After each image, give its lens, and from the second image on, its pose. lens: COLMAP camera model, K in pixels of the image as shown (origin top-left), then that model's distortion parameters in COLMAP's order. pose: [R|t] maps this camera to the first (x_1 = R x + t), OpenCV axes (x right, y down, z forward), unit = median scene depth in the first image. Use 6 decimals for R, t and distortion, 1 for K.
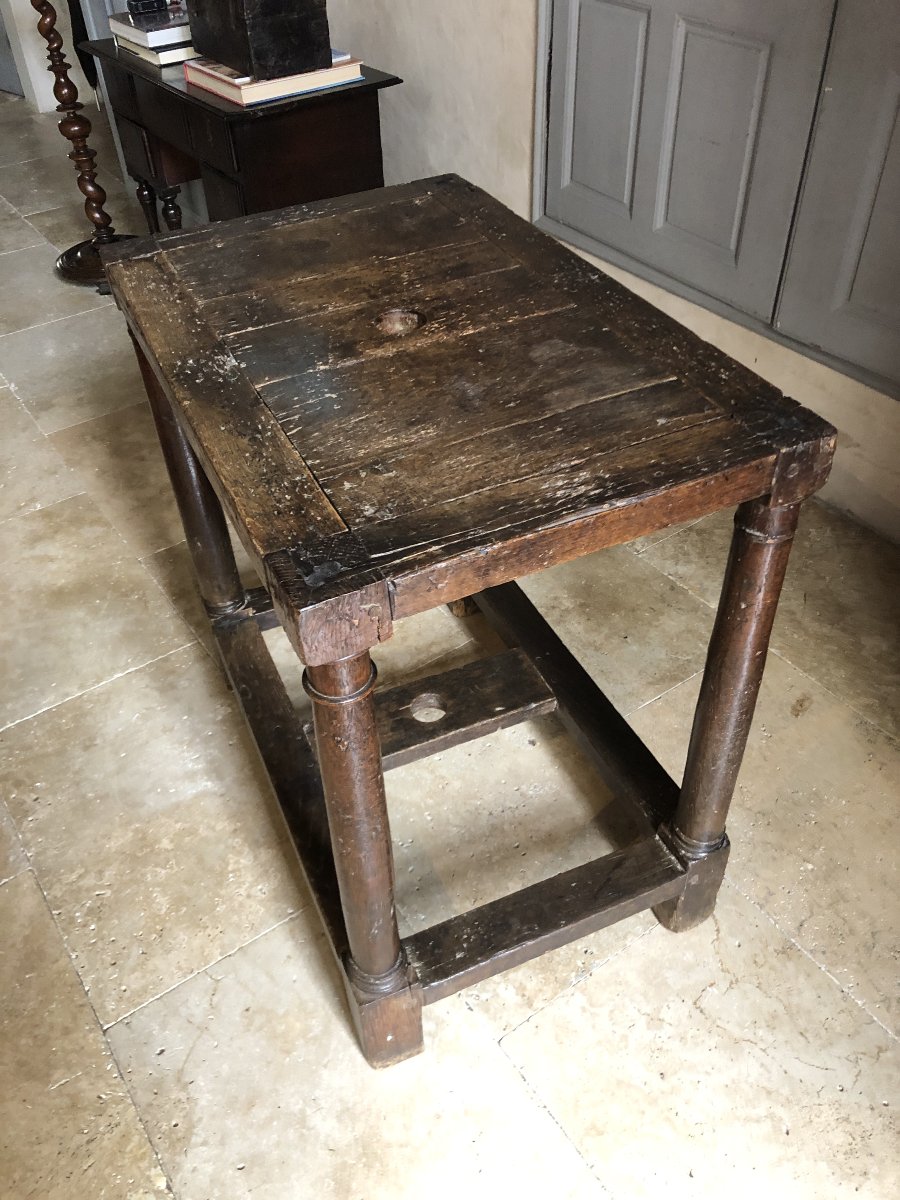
lens RADIAL K [[992.3, 0, 448.4], [0, 992.3, 591.8], [0, 0, 1]] dist [0.017963, 0.004673]
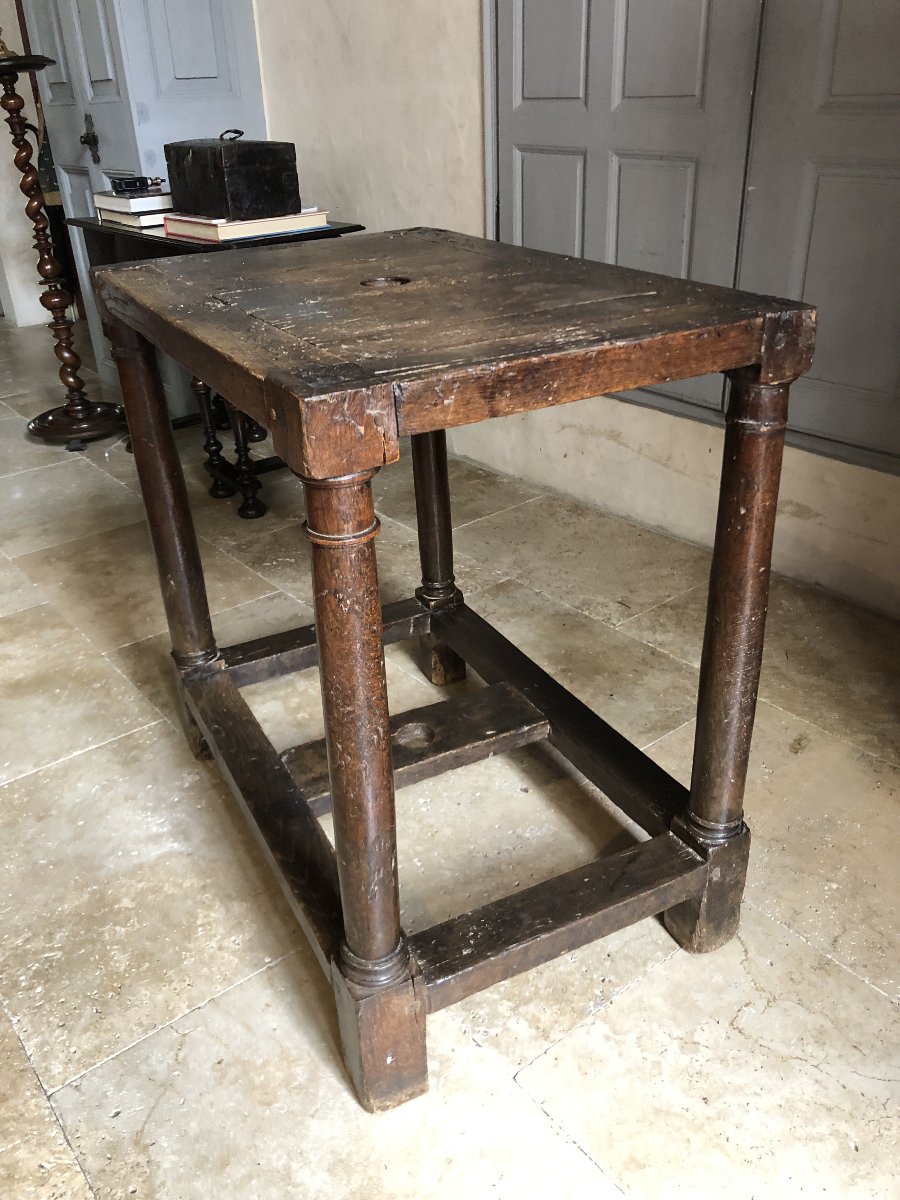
lens RADIAL K [[992.3, 0, 448.4], [0, 992.3, 591.8], [0, 0, 1]] dist [0.017963, 0.004673]
pose [[0.998260, -0.029718, 0.050938, -0.034938], [0.041416, 0.968184, -0.246787, 0.235707], [-0.041984, 0.248467, 0.967730, 0.055493]]
